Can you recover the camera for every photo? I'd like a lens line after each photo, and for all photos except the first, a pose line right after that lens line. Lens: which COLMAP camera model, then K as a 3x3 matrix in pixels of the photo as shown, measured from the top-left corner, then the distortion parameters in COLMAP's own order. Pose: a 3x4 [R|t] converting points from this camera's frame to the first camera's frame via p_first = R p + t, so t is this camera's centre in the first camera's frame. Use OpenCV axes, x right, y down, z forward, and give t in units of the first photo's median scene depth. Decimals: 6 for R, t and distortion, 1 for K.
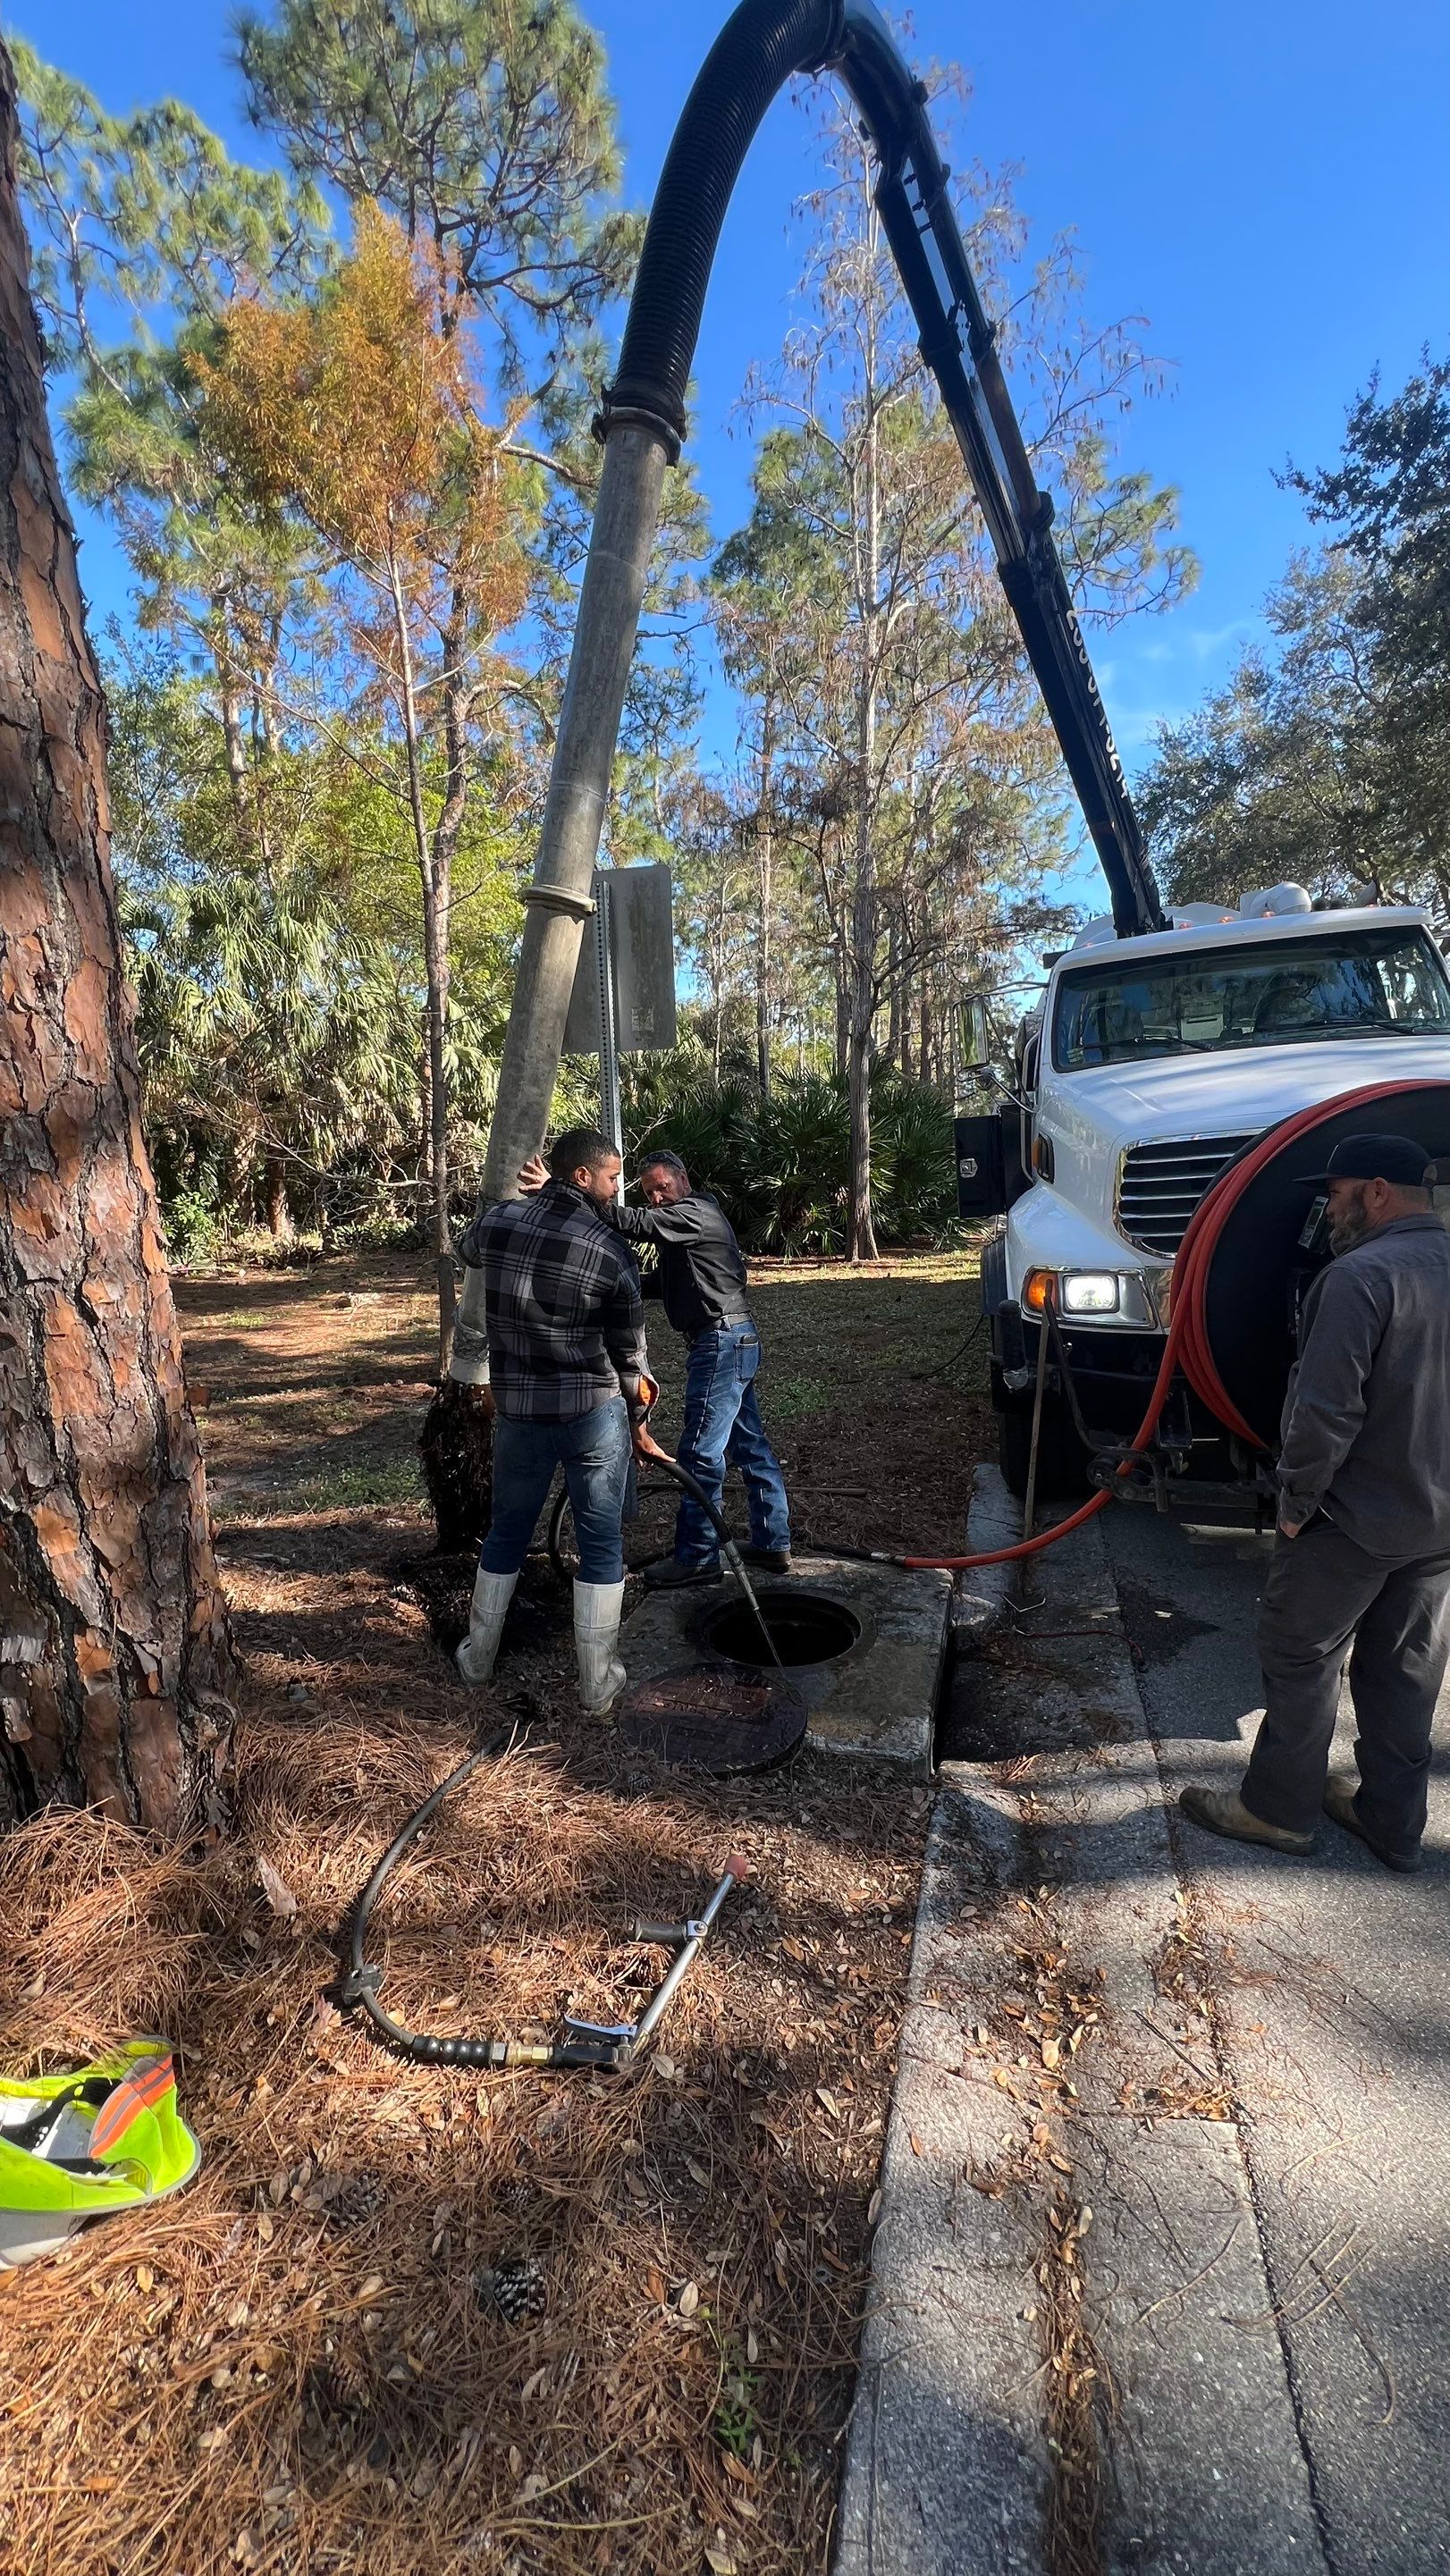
lens RADIAL K [[1034.8, 0, 739.3], [0, 1034.8, 1286.8], [0, 0, 1]] dist [0.001058, 0.000278]
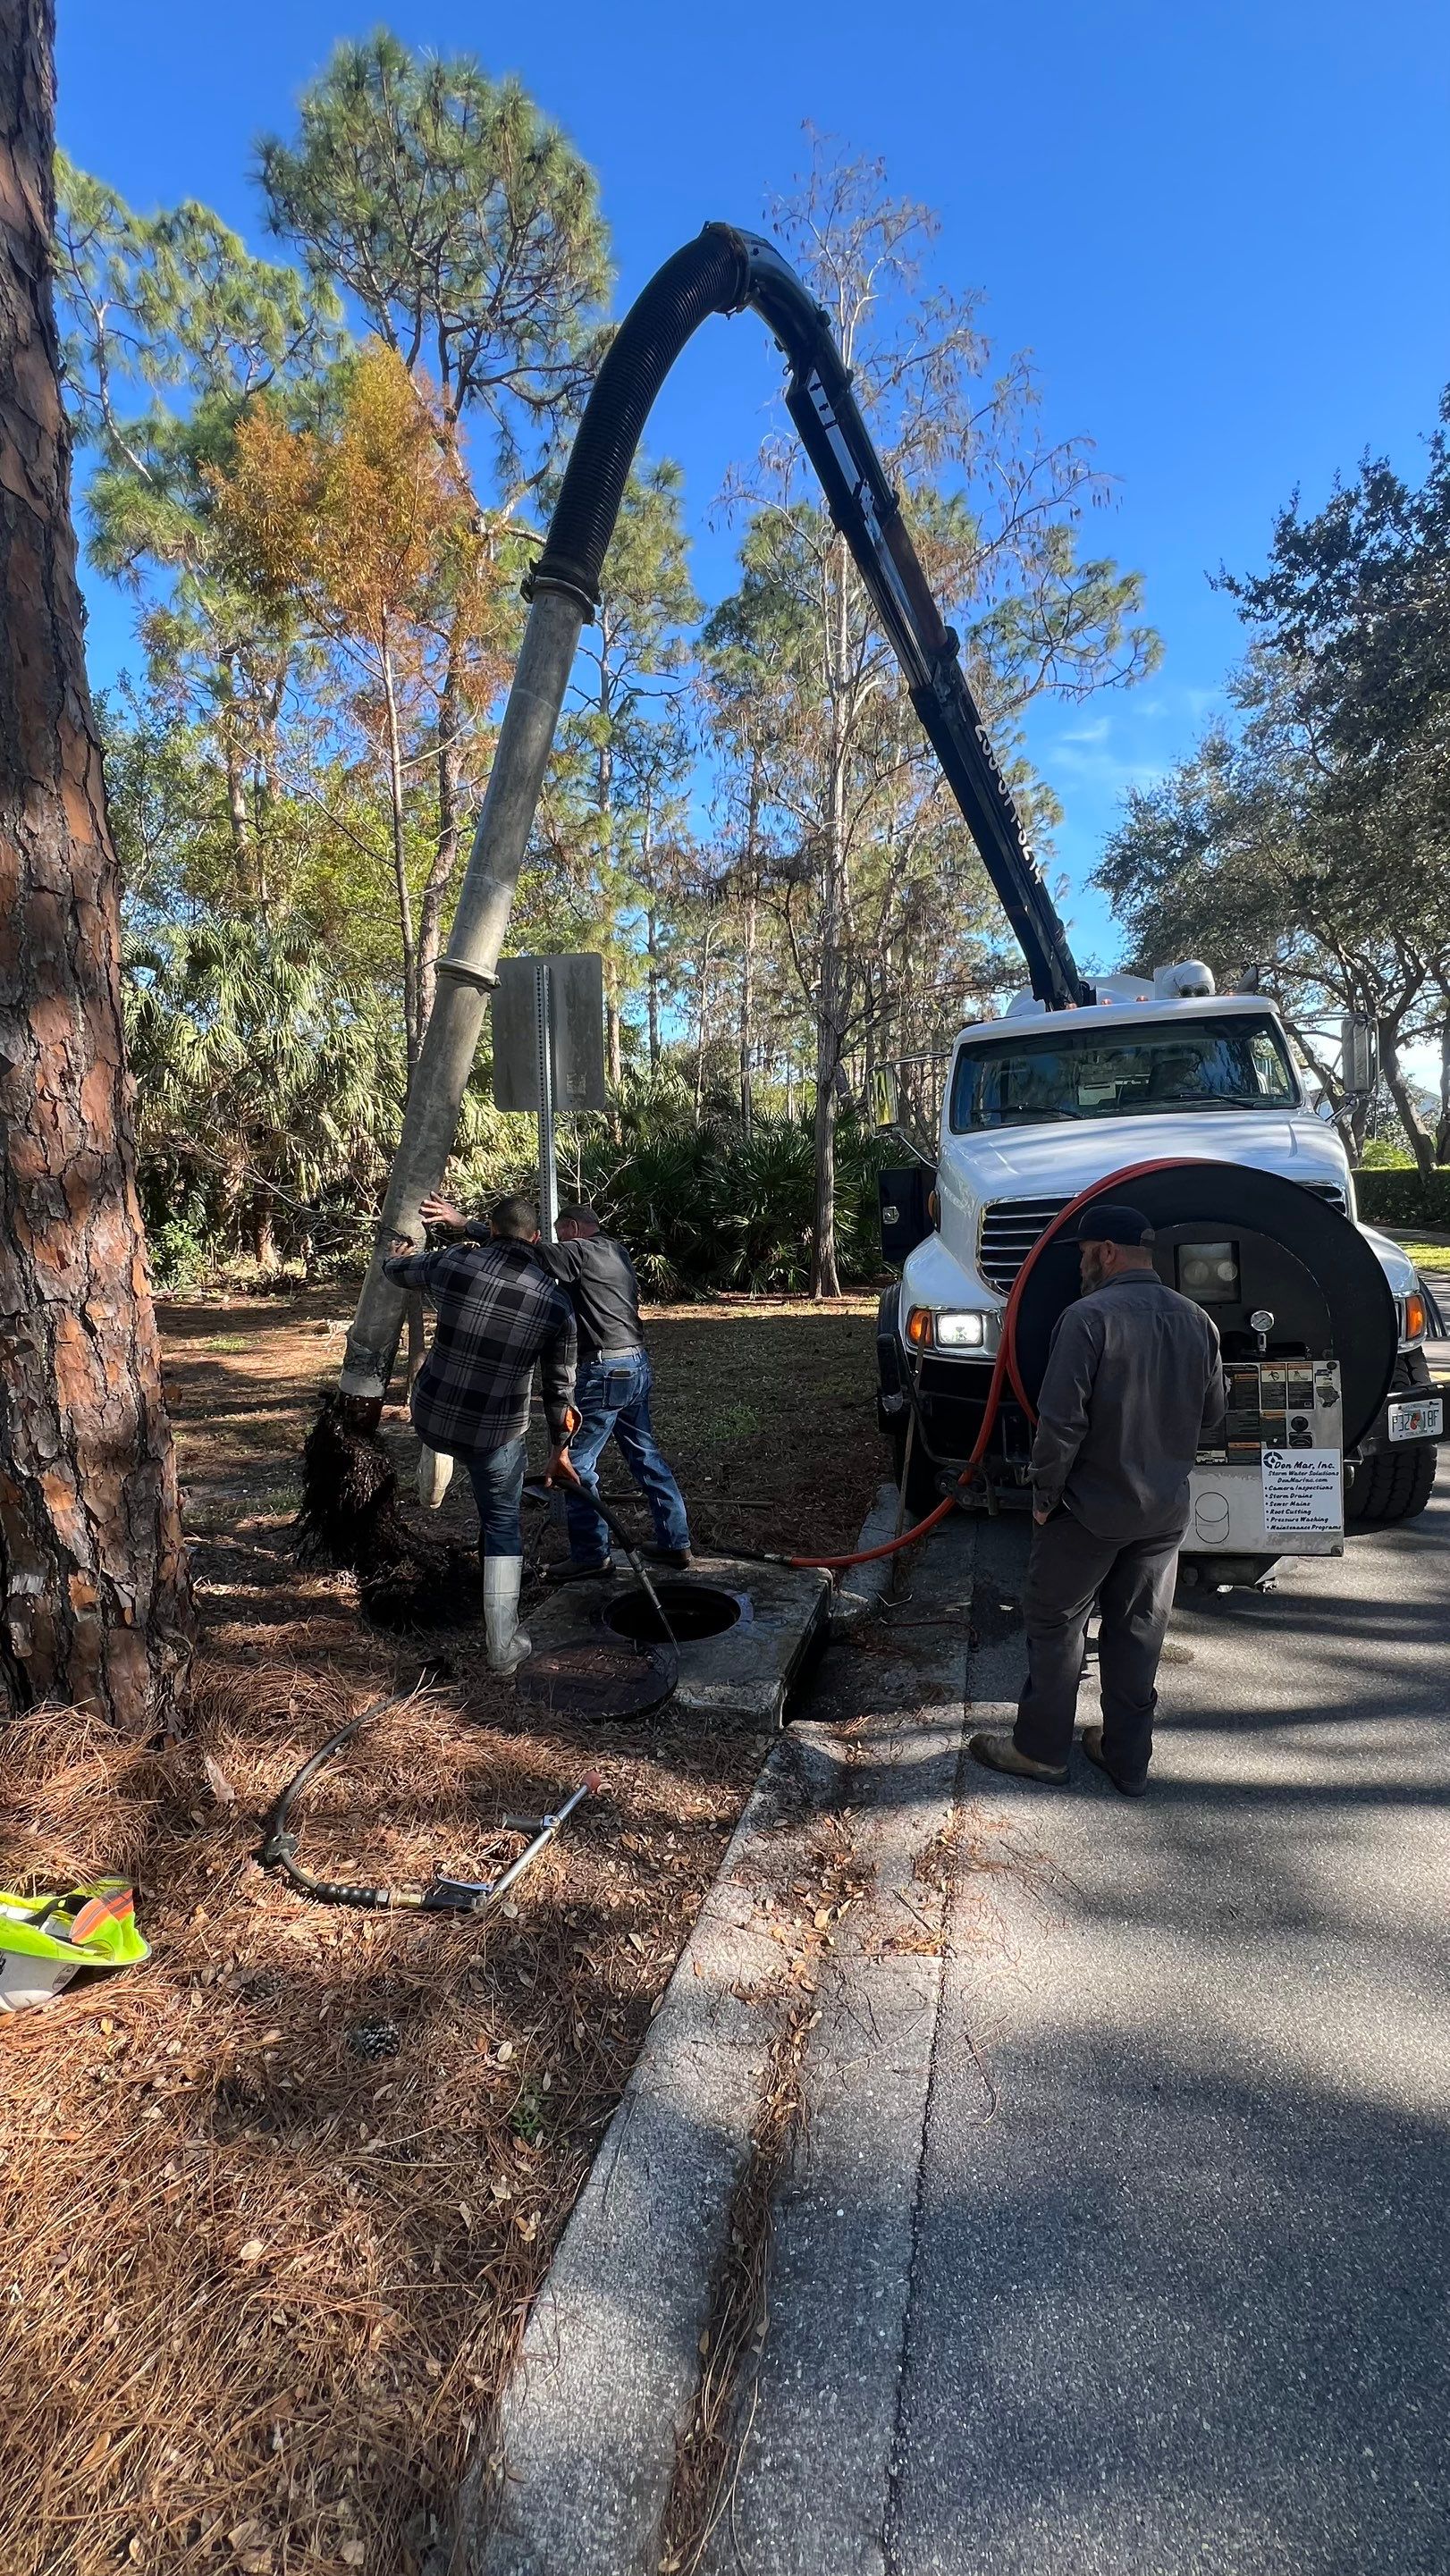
lens RADIAL K [[1011.5, 0, 725.0], [0, 1011.5, 1288.0], [0, 0, 1]] dist [-0.001486, 0.003629]
pose [[0.999784, 0.018639, 0.009175, 0.112335], [-0.018324, 0.999275, -0.033377, 0.003378], [-0.009790, 0.033201, 0.999401, -0.199268]]
